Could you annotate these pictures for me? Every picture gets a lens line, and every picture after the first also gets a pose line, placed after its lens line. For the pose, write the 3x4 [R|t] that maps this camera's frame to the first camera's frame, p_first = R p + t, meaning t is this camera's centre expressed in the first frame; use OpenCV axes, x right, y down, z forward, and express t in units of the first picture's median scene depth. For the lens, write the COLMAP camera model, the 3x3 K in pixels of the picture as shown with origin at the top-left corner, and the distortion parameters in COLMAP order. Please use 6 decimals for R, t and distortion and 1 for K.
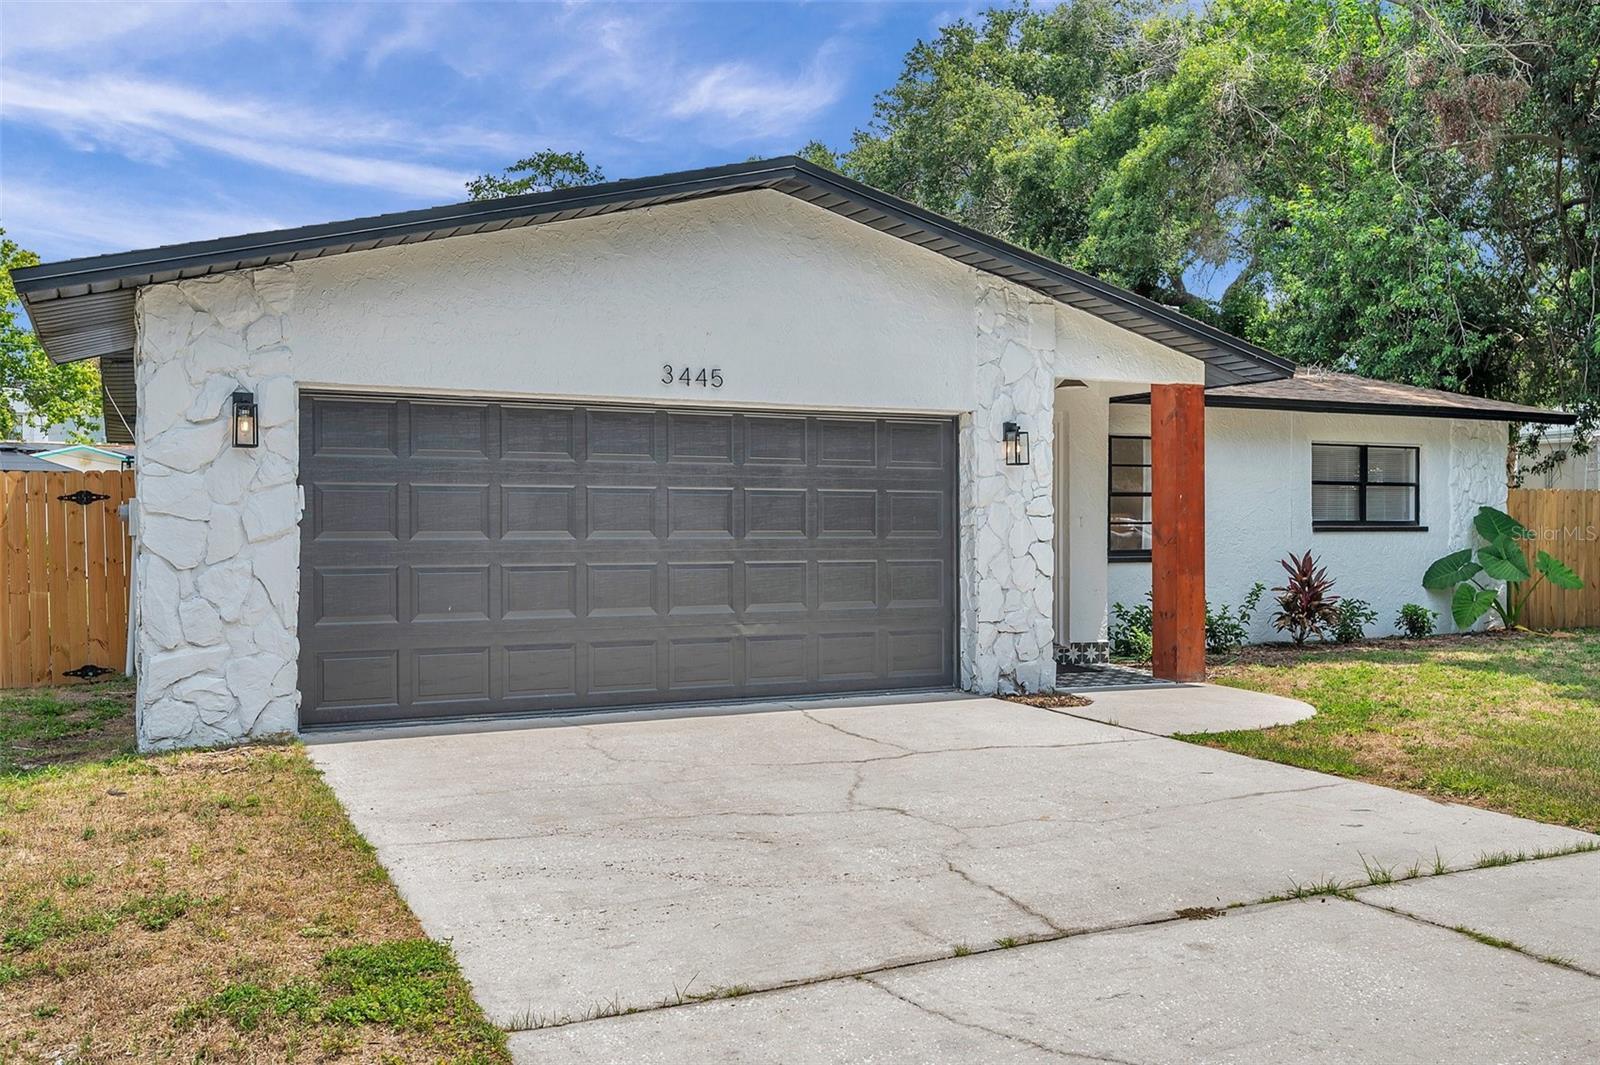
lens RADIAL K [[1343.5, 0, 800.0], [0, 1343.5, 532.5], [0, 0, 1]] dist [-0.002793, -0.001578]
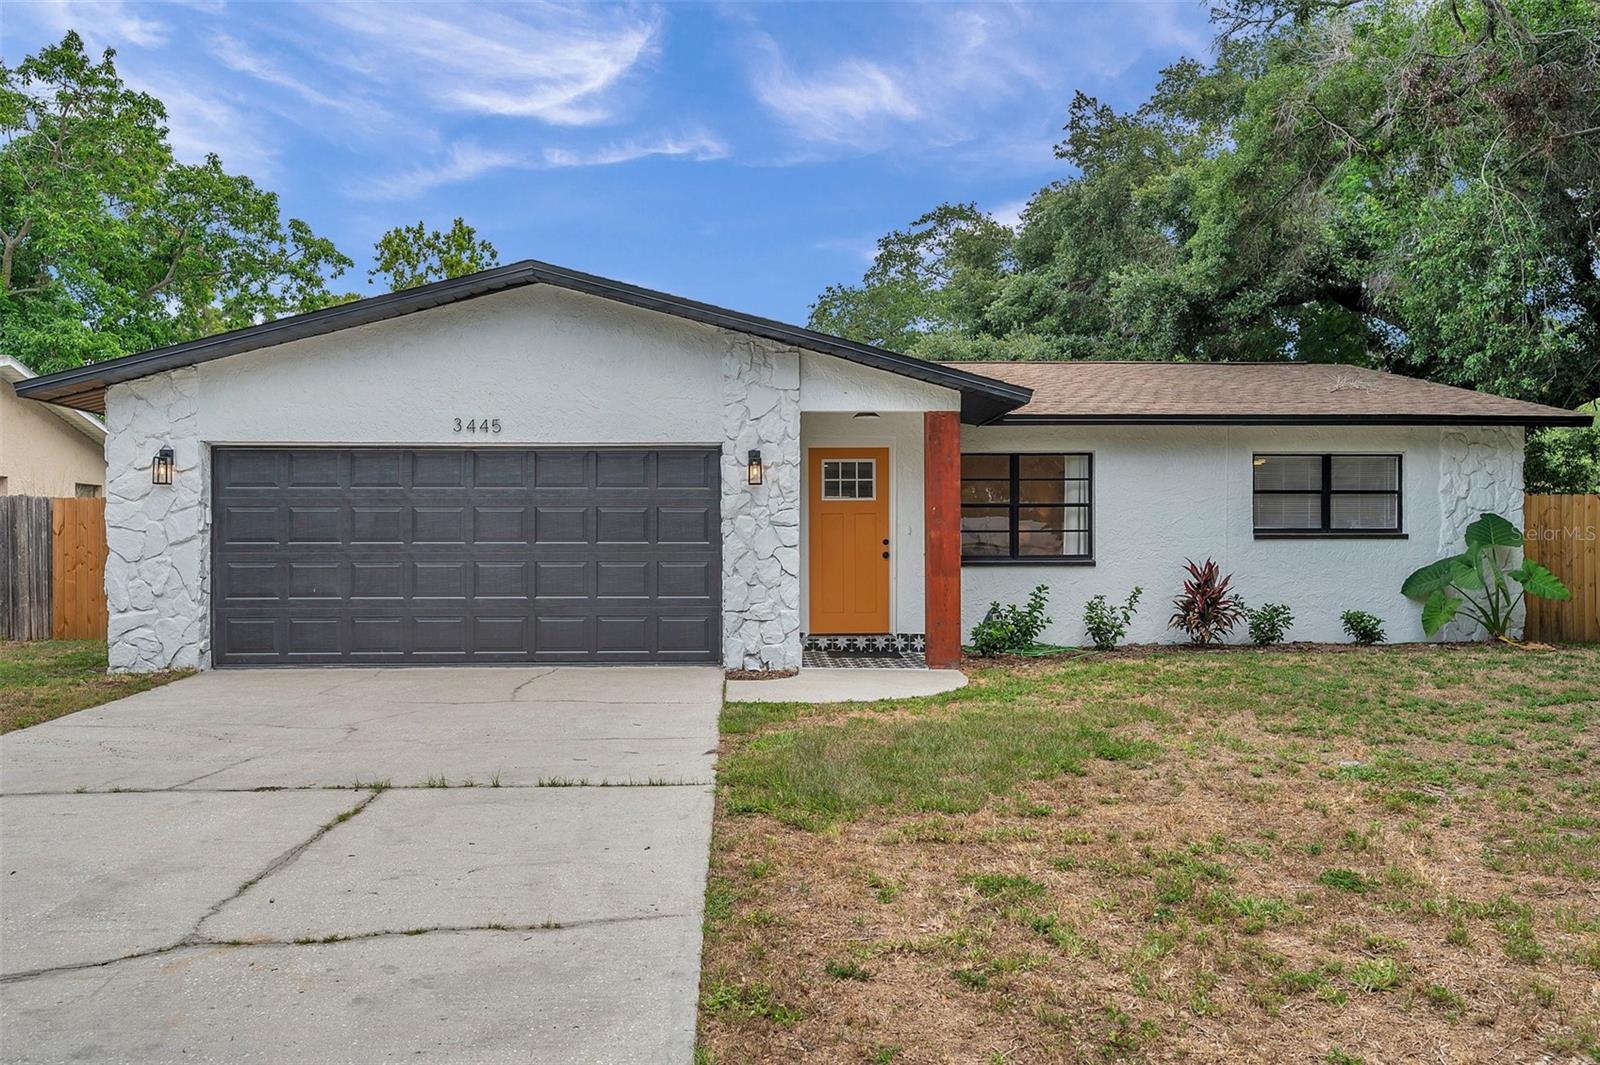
lens RADIAL K [[1220.4, 0, 800.0], [0, 1220.4, 532.5], [0, 0, 1]] dist [0.023108, -0.099715]
pose [[0.921297, -0.000408, -0.388859, 0.532732], [-0.001641, 0.999986, -0.004936, -0.000571], [0.388856, 0.005185, 0.921284, -0.015574]]
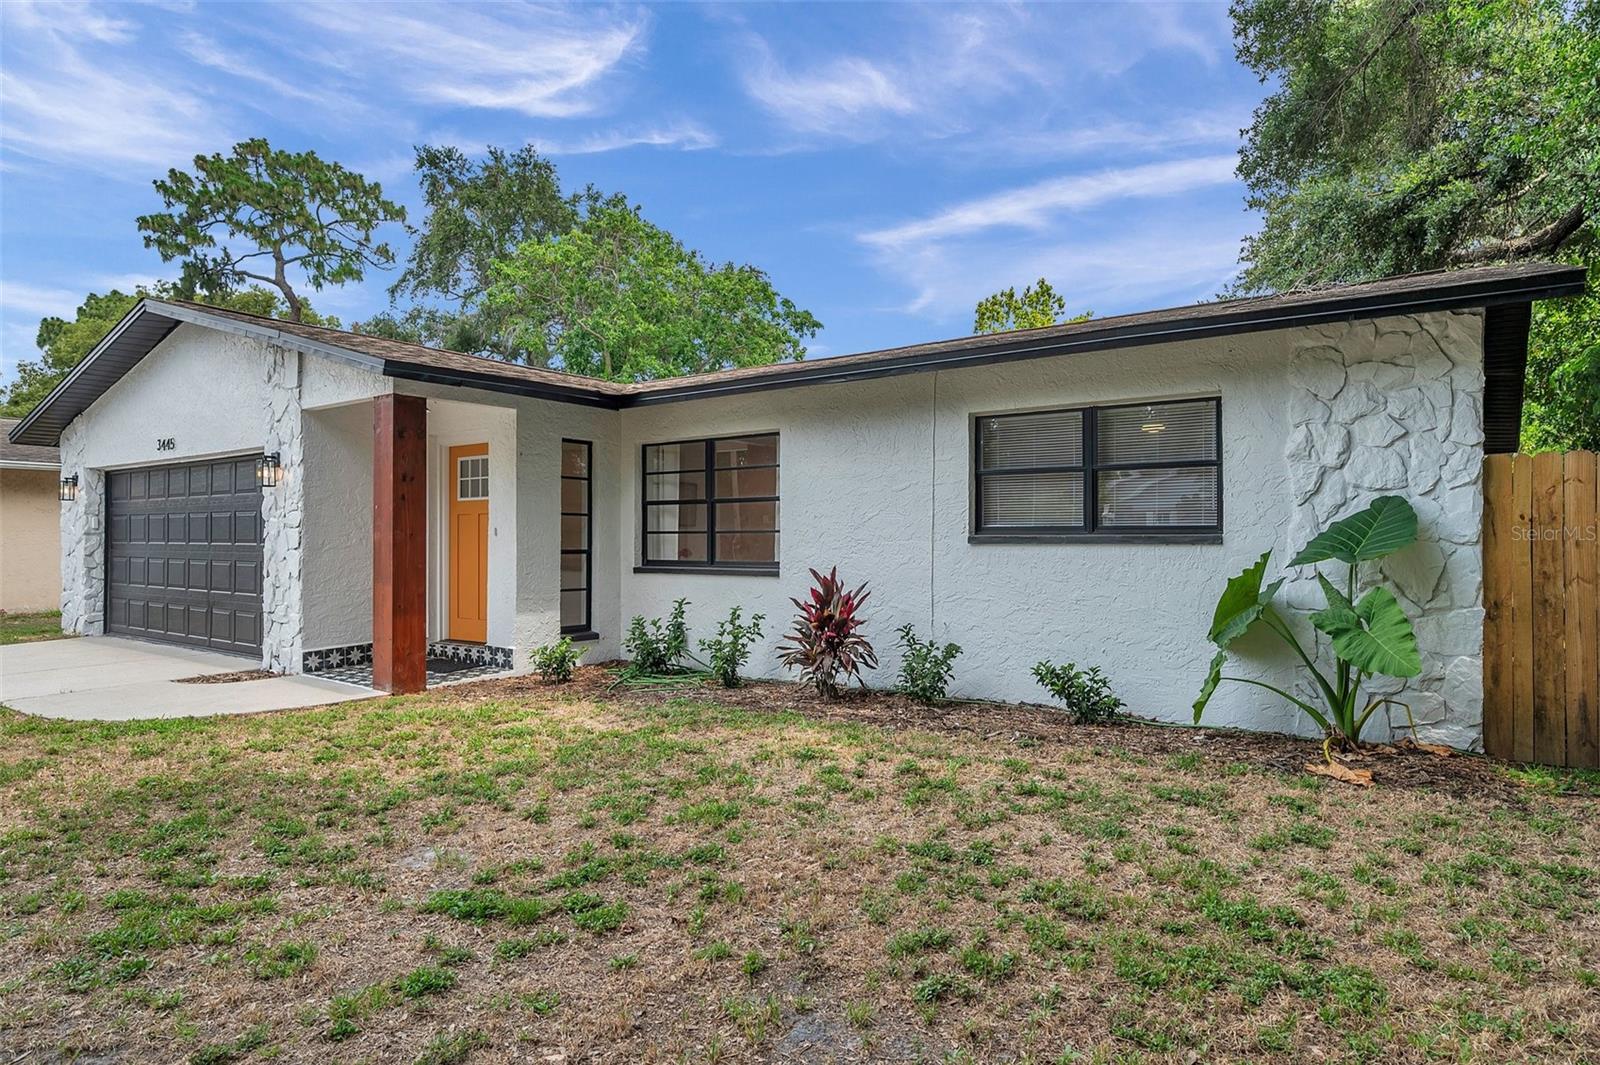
lens RADIAL K [[940.7, 0, 805.7], [0, 940.7, 537.4], [0, 0, 1]] dist [-0.000111, -0.000043]
pose [[0.471243, 0.000950, -0.882003, 0.971953], [-0.002495, 0.999997, -0.000255, -0.003524], [0.882000, 0.002320, 0.471244, 0.863256]]
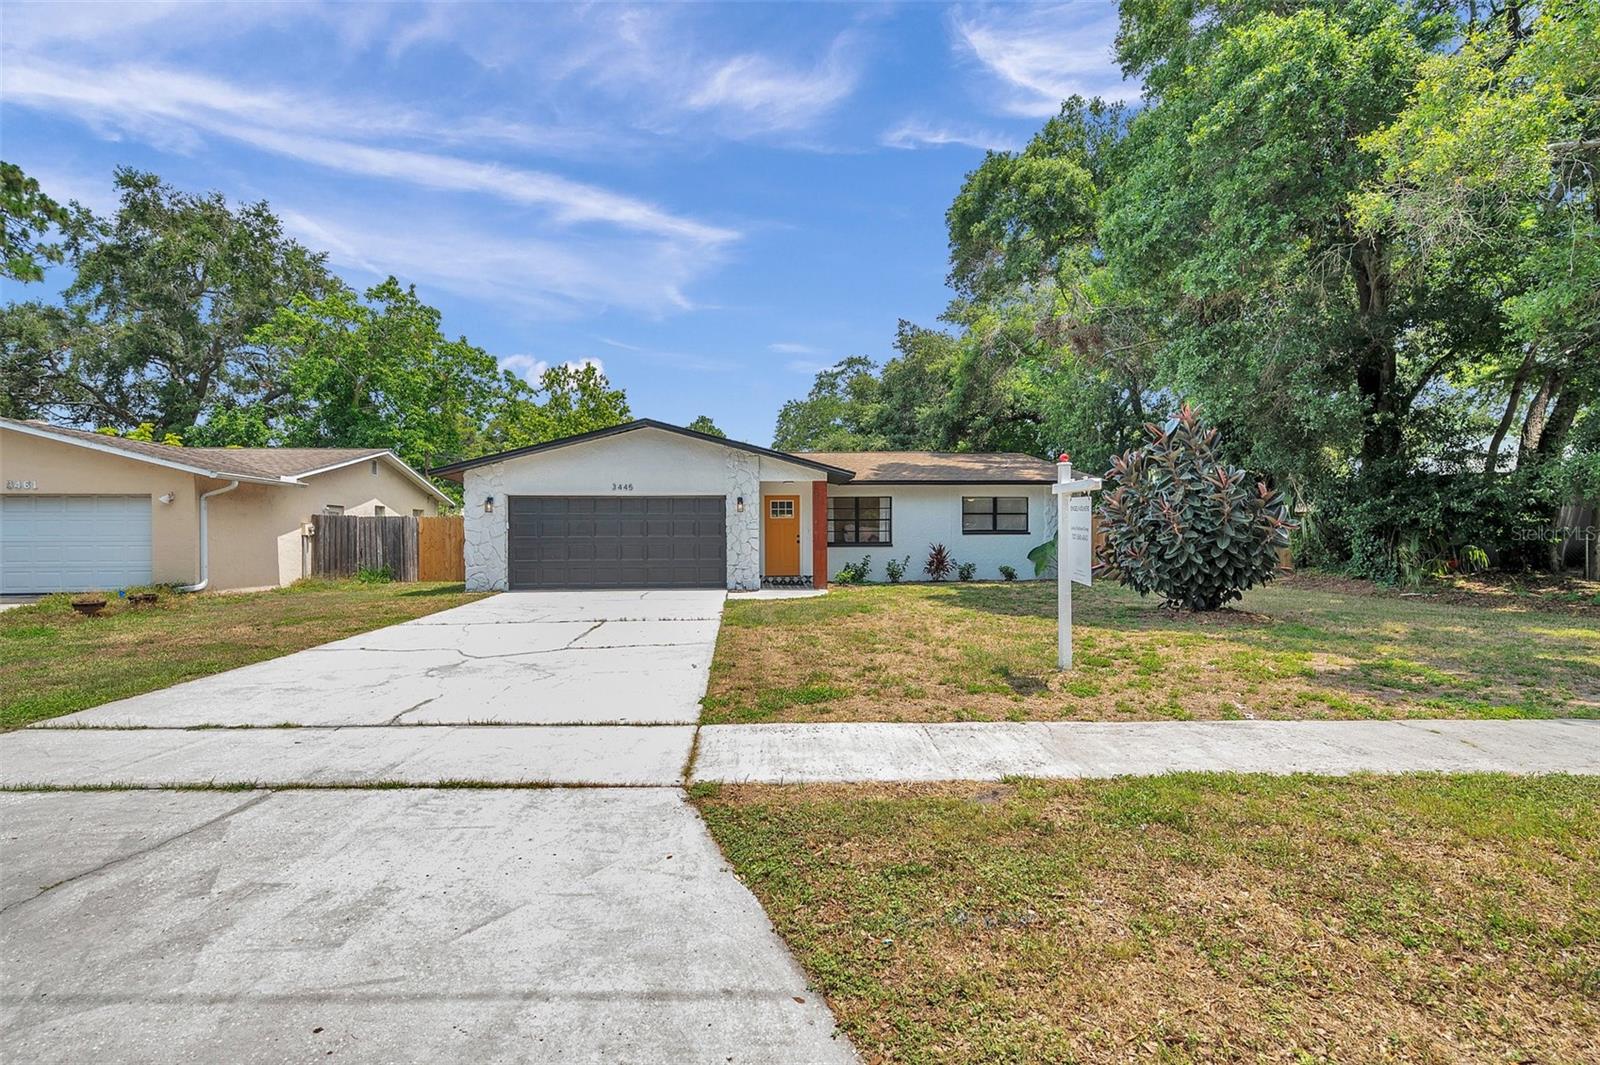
lens RADIAL K [[702.8, 0, 800.0], [0, 702.8, 532.5], [0, 0, 1]] dist [0.001653, 0.000135]
pose [[0.932965, -0.003417, -0.359950, 0.701142], [0.001440, 0.999982, -0.005761, 0.003240], [0.359963, 0.004857, 0.932954, -0.325298]]
